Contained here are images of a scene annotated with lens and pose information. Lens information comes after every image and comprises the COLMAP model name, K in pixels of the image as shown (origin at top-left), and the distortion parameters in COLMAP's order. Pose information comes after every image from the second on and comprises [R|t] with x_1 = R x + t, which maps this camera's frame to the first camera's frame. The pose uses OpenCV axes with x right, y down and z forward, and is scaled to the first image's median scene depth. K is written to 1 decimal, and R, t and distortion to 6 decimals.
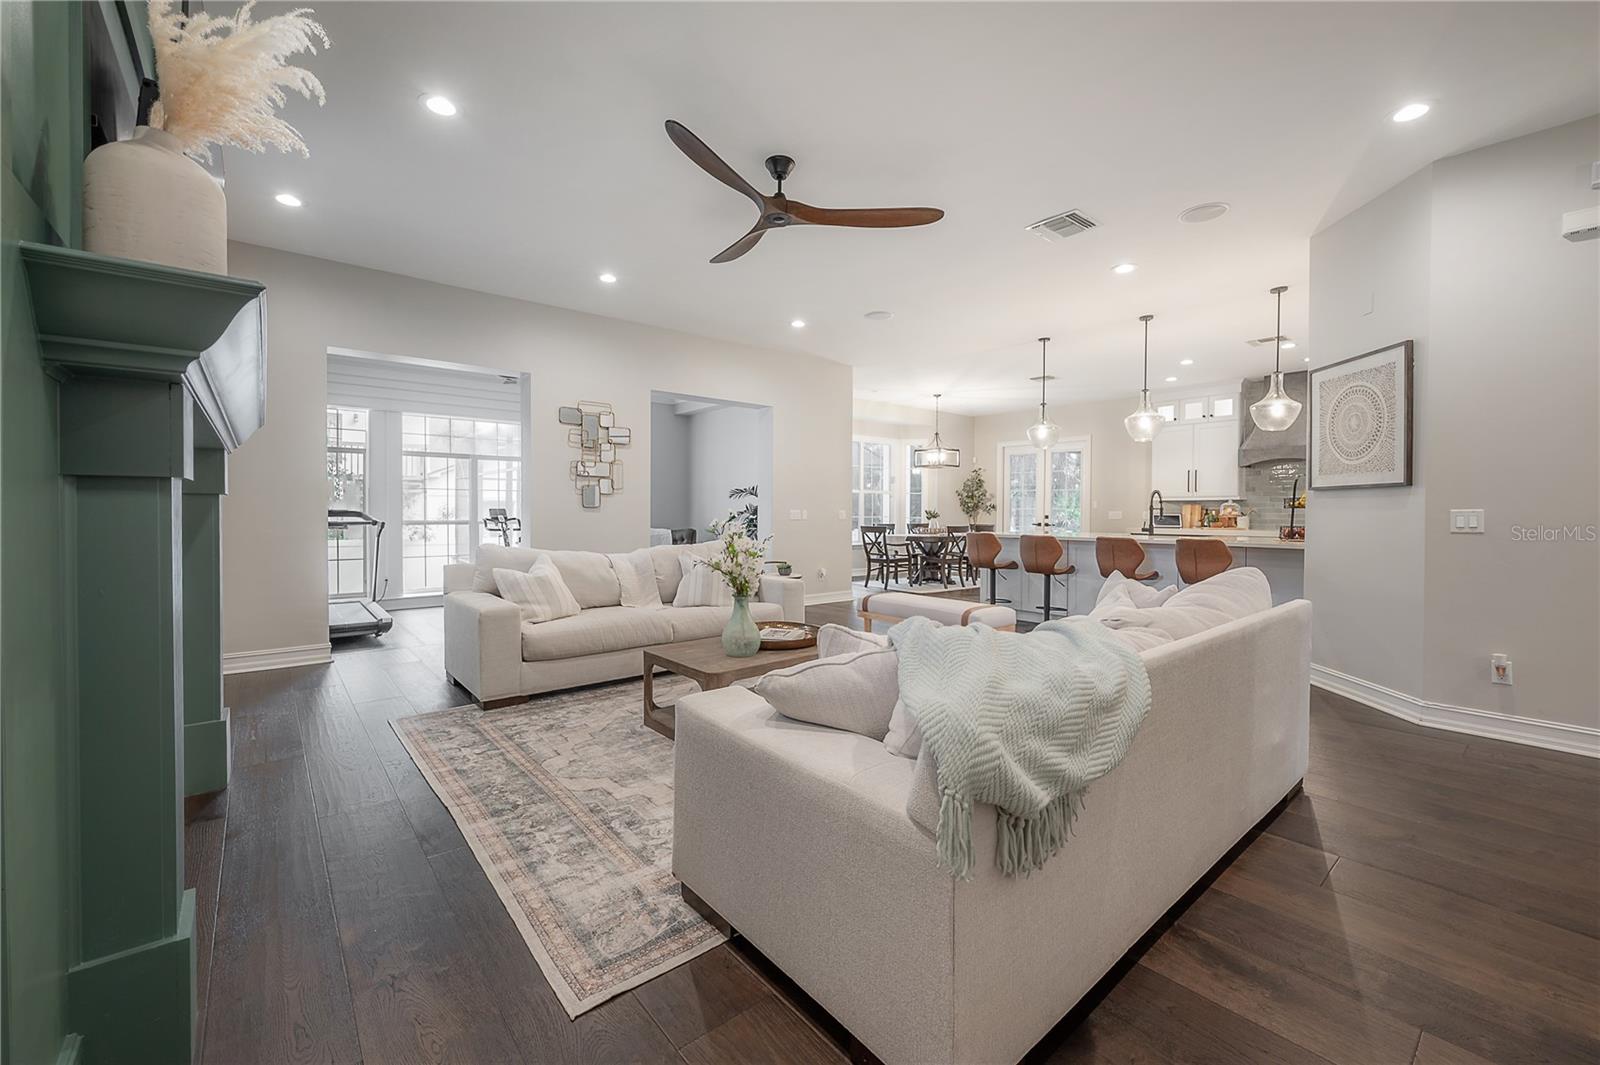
lens RADIAL K [[632.9, 0, 879.9], [0, 632.9, 508.9], [0, 0, 1]] dist [0.001858, -0.000197]
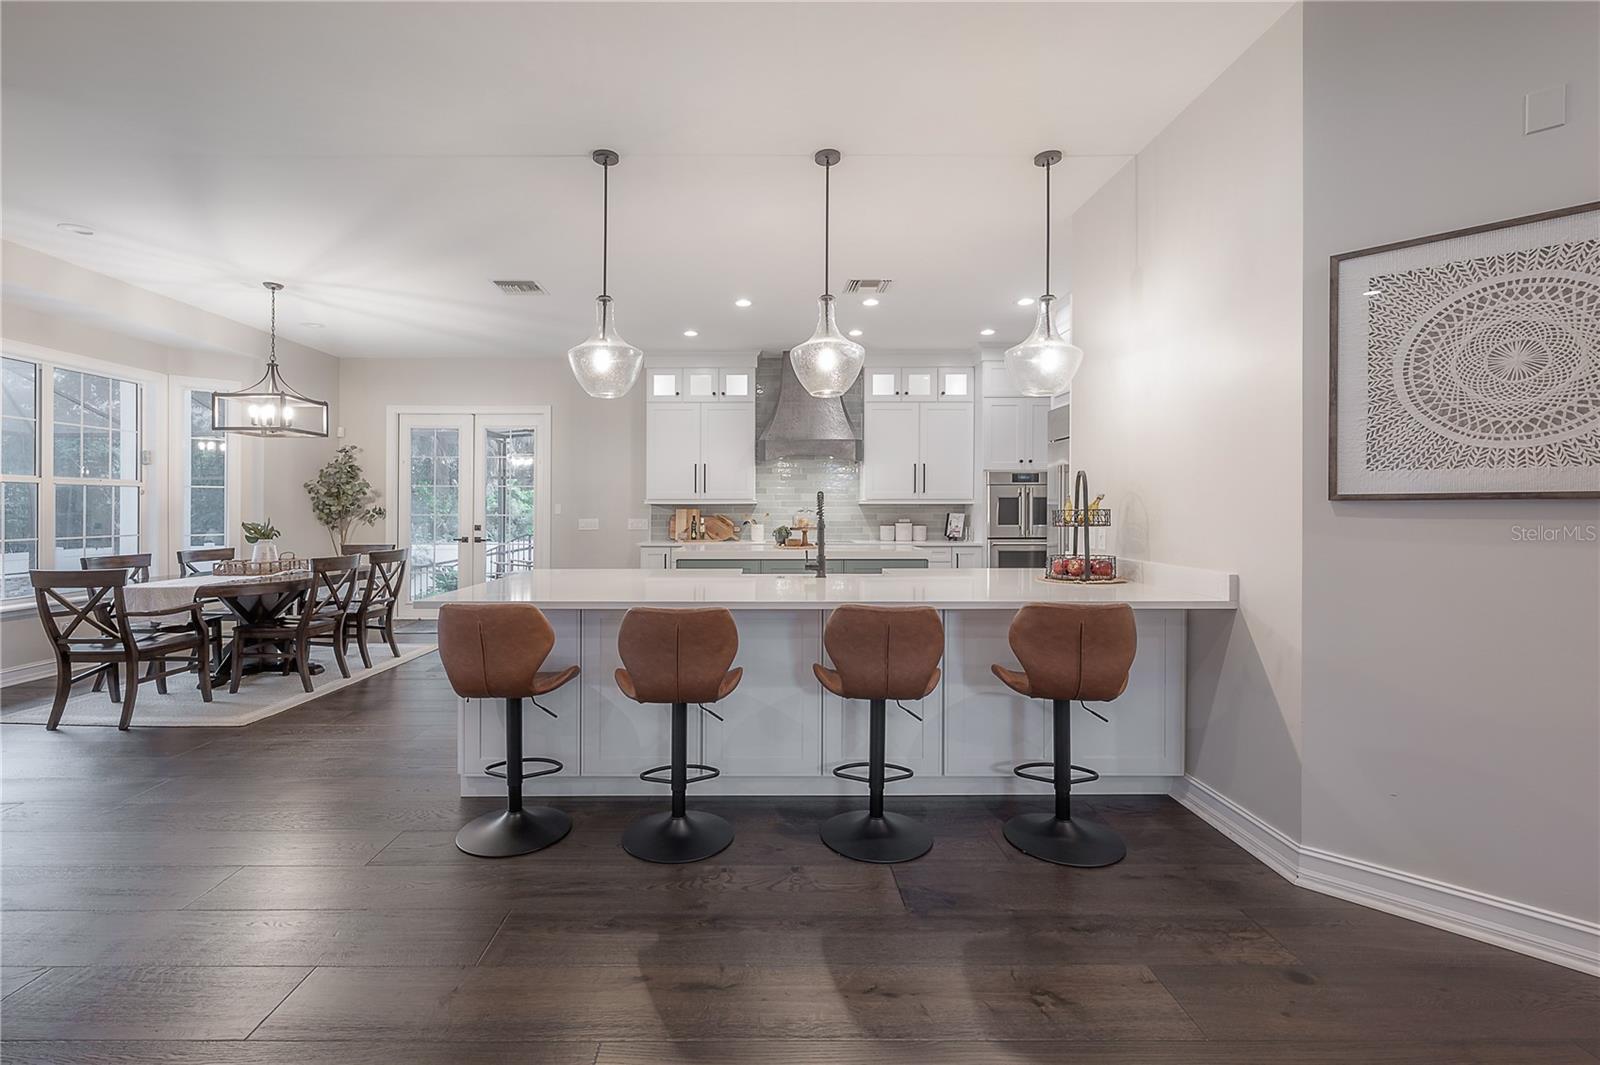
lens RADIAL K [[632.9, 0, 754.6], [0, 632.9, 511.1], [0, 0, 1]] dist [0.001858, -0.000197]
pose [[0.706697, -0.007192, 0.707479, 0.007929], [0.001515, 0.999961, 0.008653, -0.011719], [-0.707514, -0.005043, 0.706681, 0.434775]]
